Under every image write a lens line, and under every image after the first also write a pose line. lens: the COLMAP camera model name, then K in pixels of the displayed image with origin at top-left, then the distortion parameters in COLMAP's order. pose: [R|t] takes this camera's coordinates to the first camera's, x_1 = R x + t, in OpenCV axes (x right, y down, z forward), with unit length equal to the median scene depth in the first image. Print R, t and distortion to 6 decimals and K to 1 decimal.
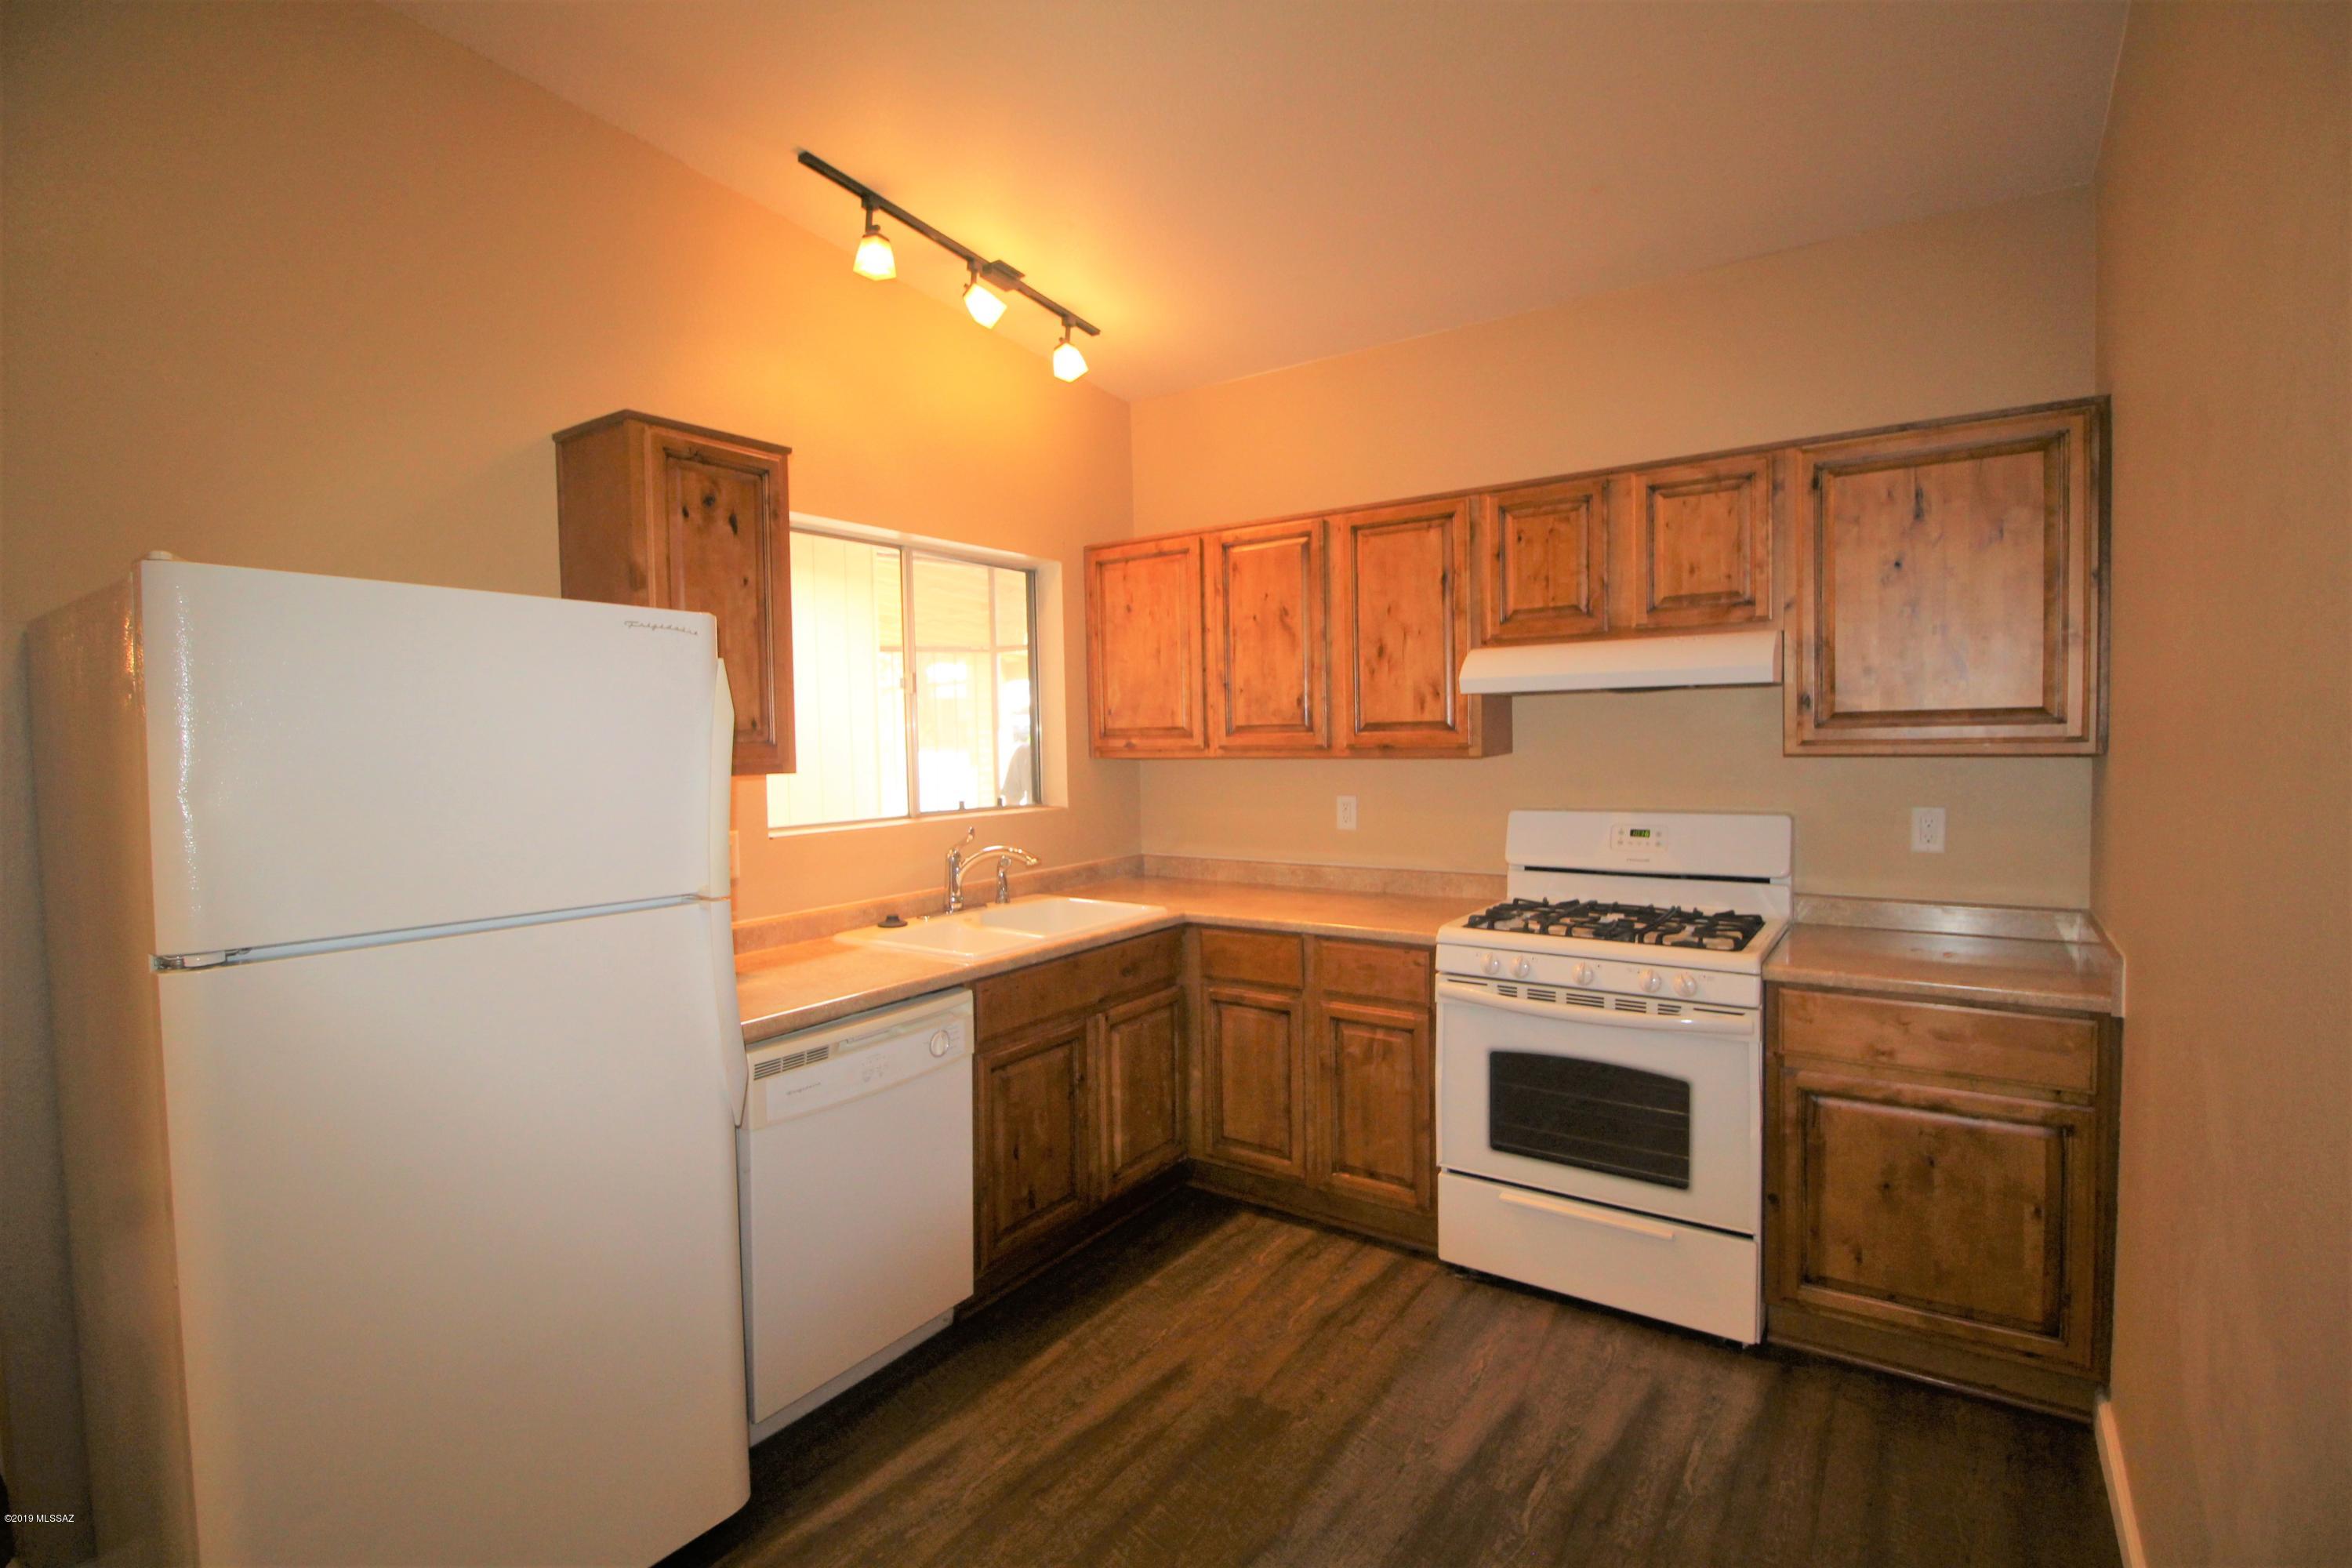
lens RADIAL K [[1088.6, 0, 1179.2], [0, 1088.6, 786.1], [0, 0, 1]] dist [-0.000591, -0.016084]
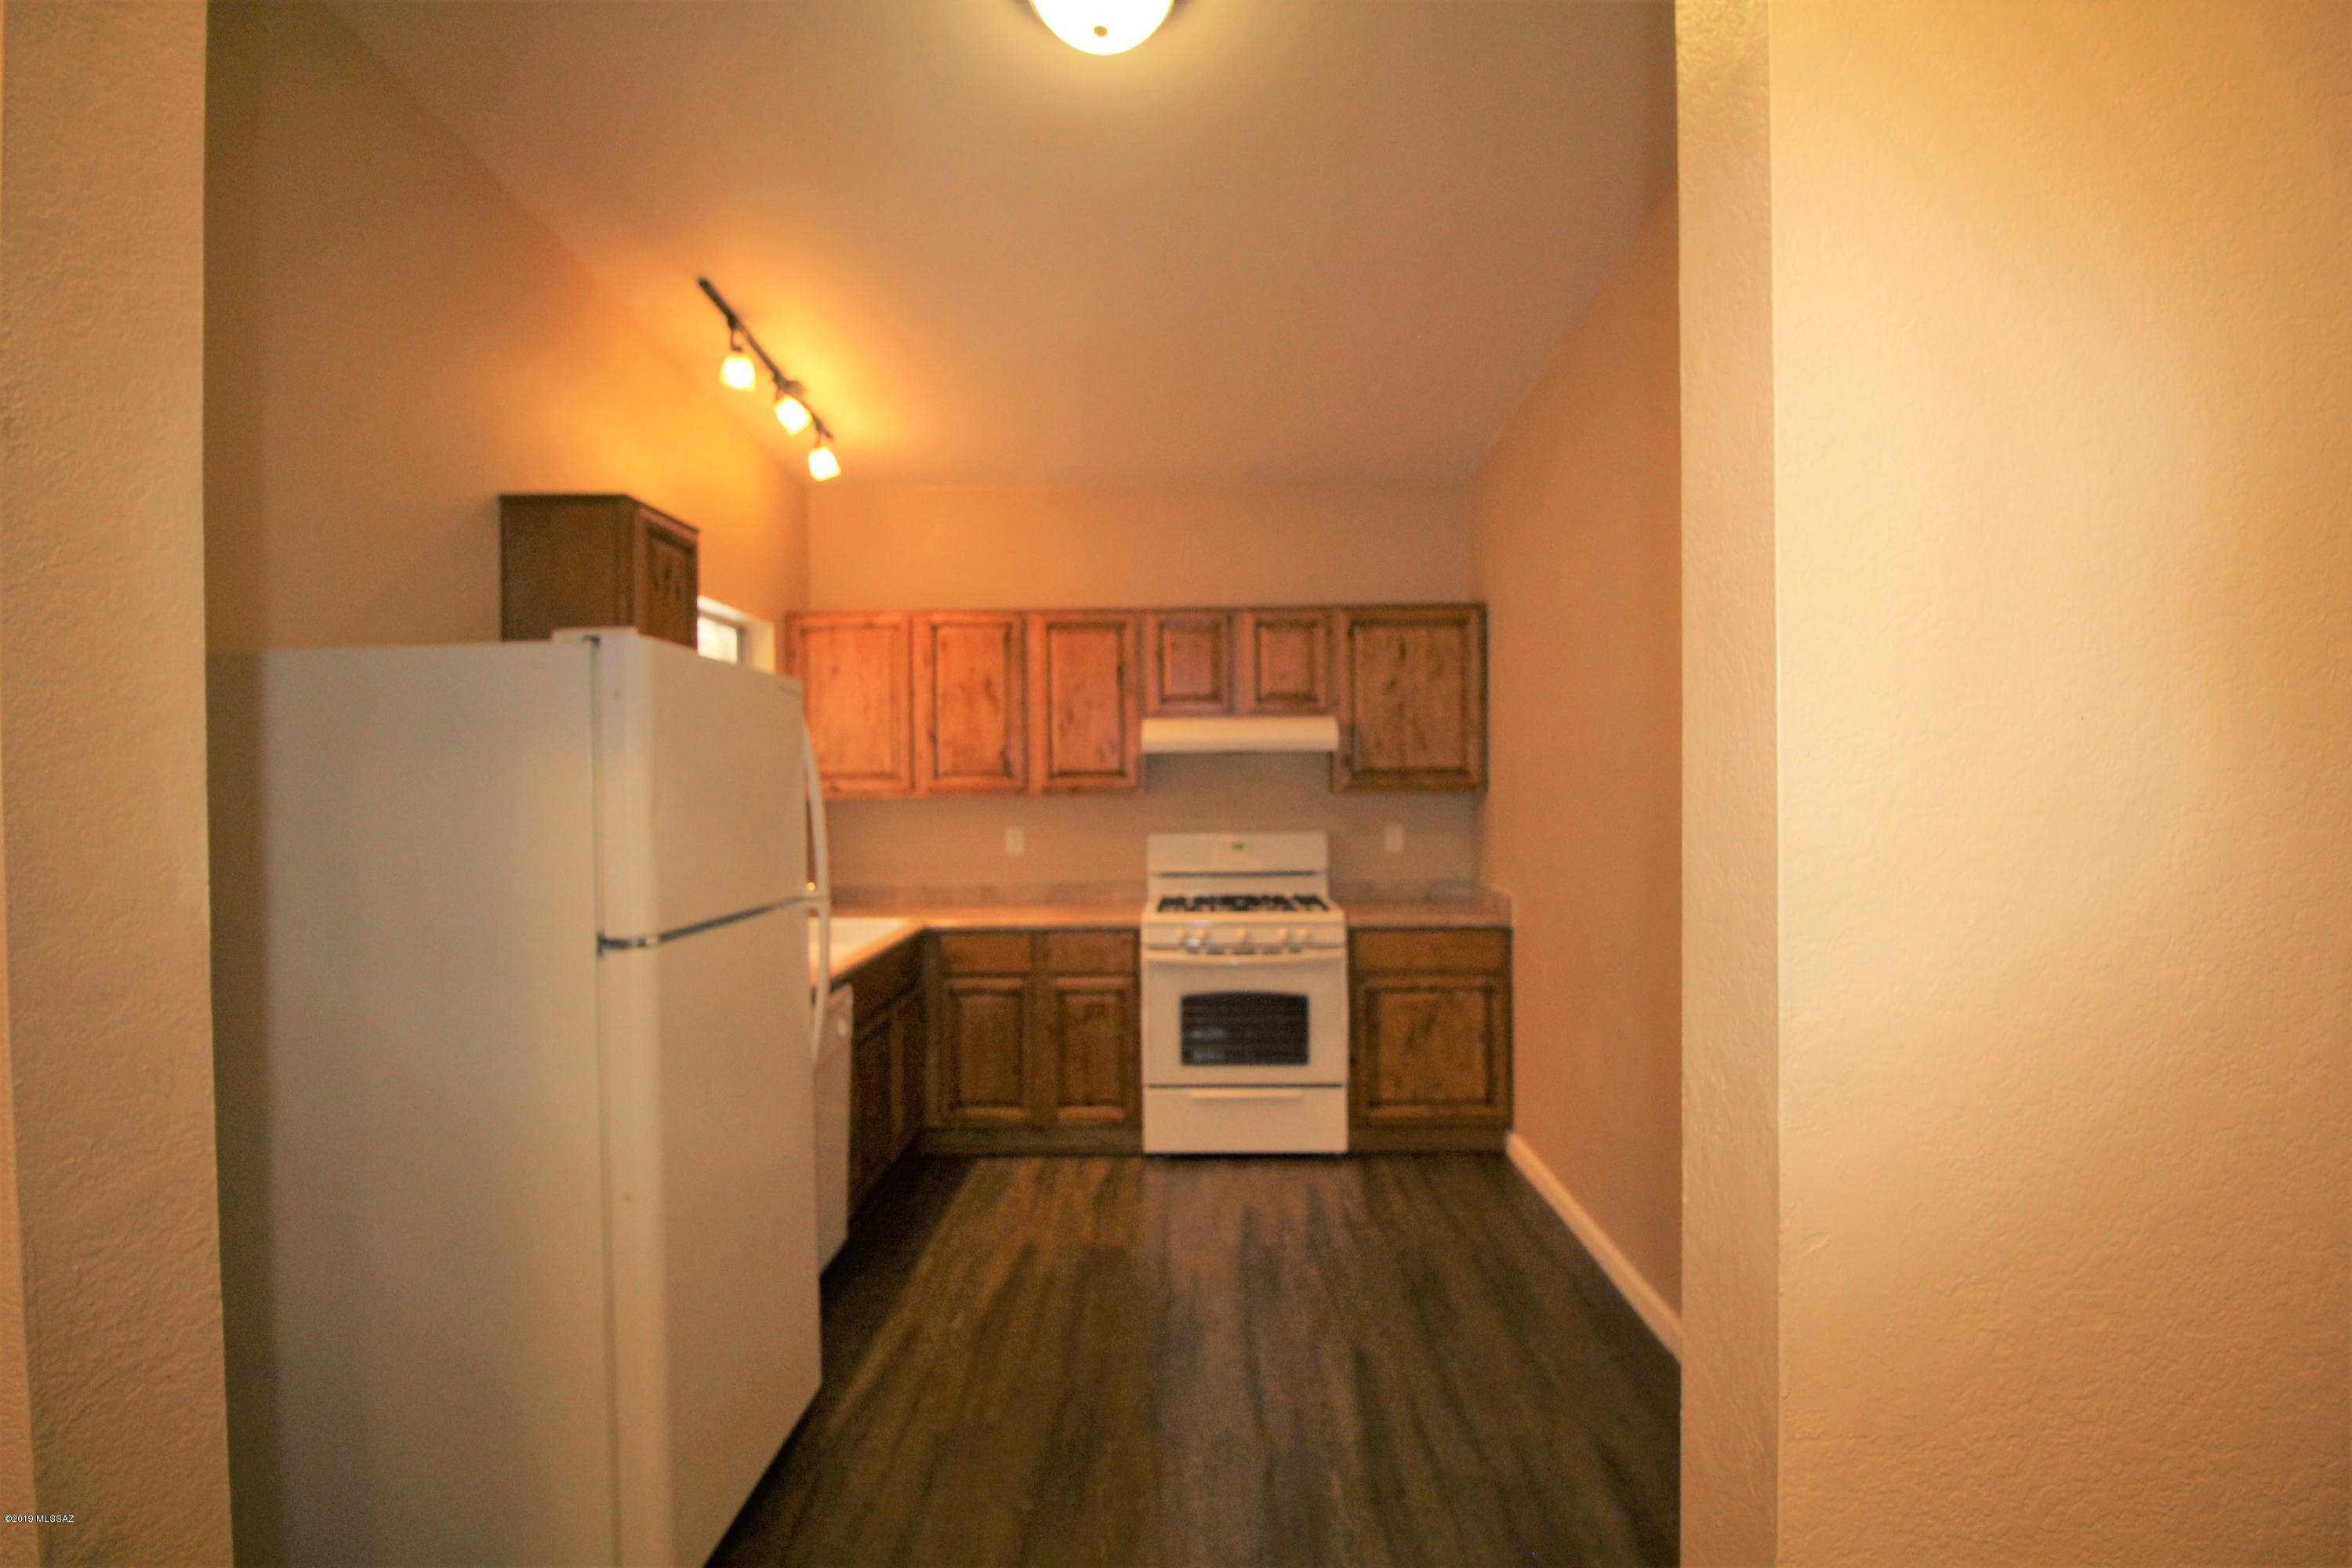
lens RADIAL K [[1088.6, 0, 1179.2], [0, 1088.6, 786.1], [0, 0, 1]] dist [-0.000591, -0.016084]
pose [[0.828264, 0.004675, 0.560318, -0.515227], [0.021592, 0.998956, -0.040252, 0.019915], [-0.559922, 0.045438, 0.827299, -0.211040]]
